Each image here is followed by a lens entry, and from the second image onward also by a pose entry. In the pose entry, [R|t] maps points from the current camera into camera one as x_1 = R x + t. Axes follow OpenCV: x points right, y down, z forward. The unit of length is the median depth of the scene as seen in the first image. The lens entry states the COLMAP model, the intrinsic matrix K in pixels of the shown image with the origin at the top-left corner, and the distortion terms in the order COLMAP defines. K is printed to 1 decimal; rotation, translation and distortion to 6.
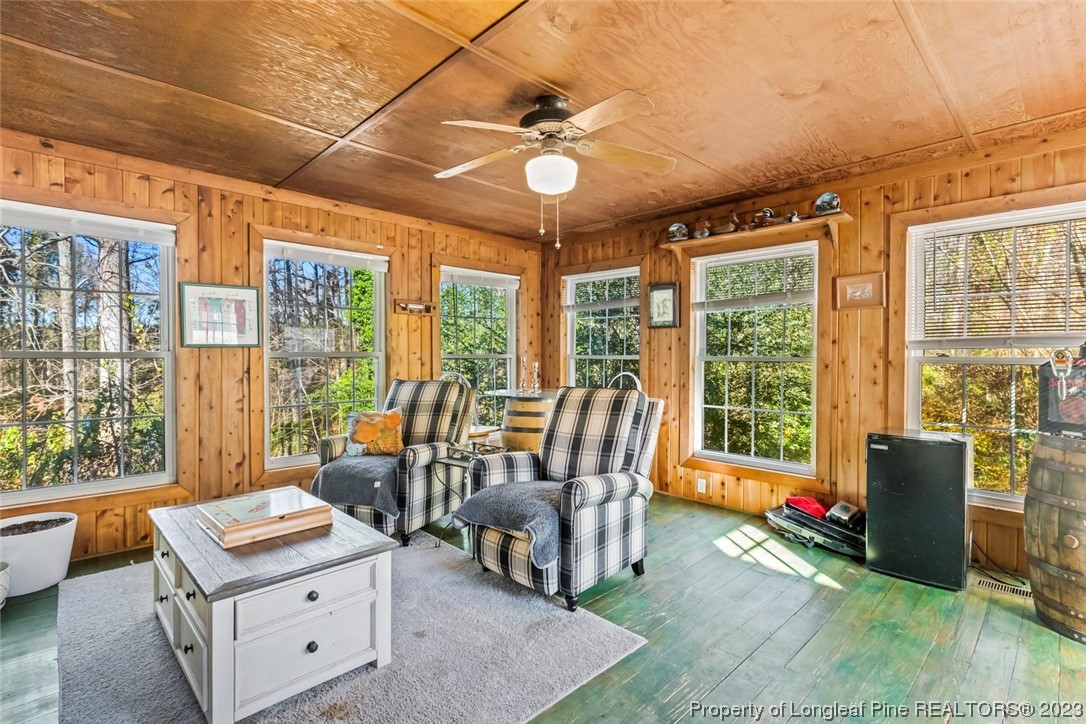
lens RADIAL K [[495.5, 0, 546.6], [0, 495.5, 359.2], [0, 0, 1]] dist [0.002447, 0.002412]
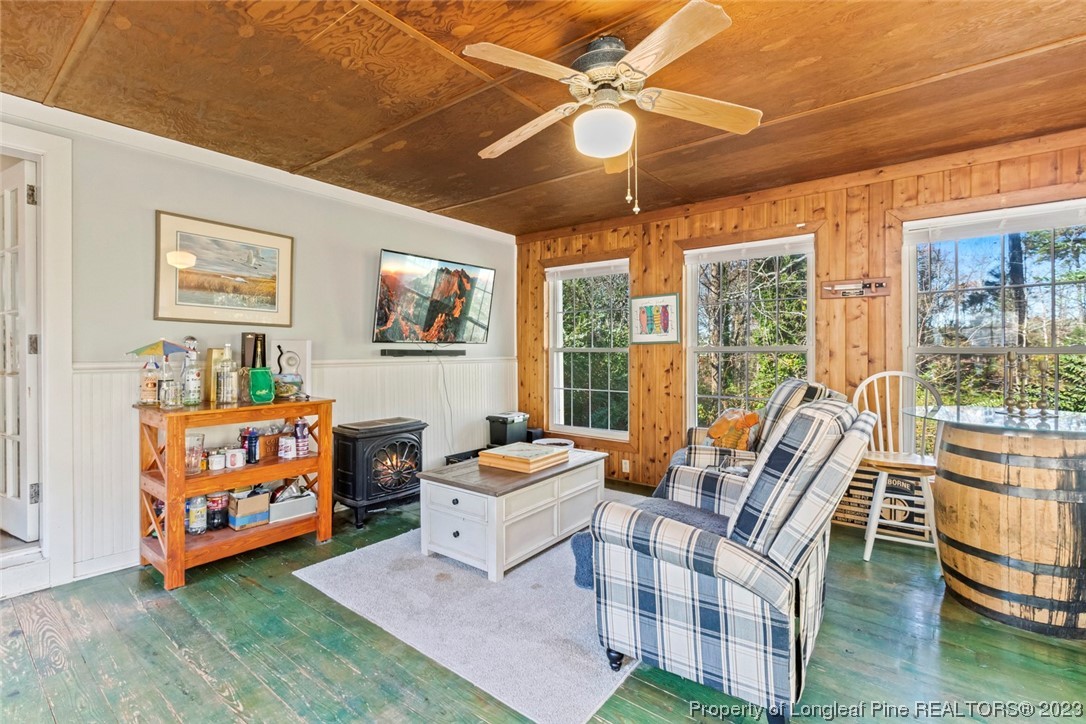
lens RADIAL K [[495.5, 0, 545.3], [0, 495.5, 356.2], [0, 0, 1]] dist [0.002447, 0.002412]
pose [[0.136367, 0.009708, -0.990611, 0.695100], [-0.008984, 0.999923, 0.008563, -0.001059], [0.990618, 0.007732, 0.136444, 0.657134]]
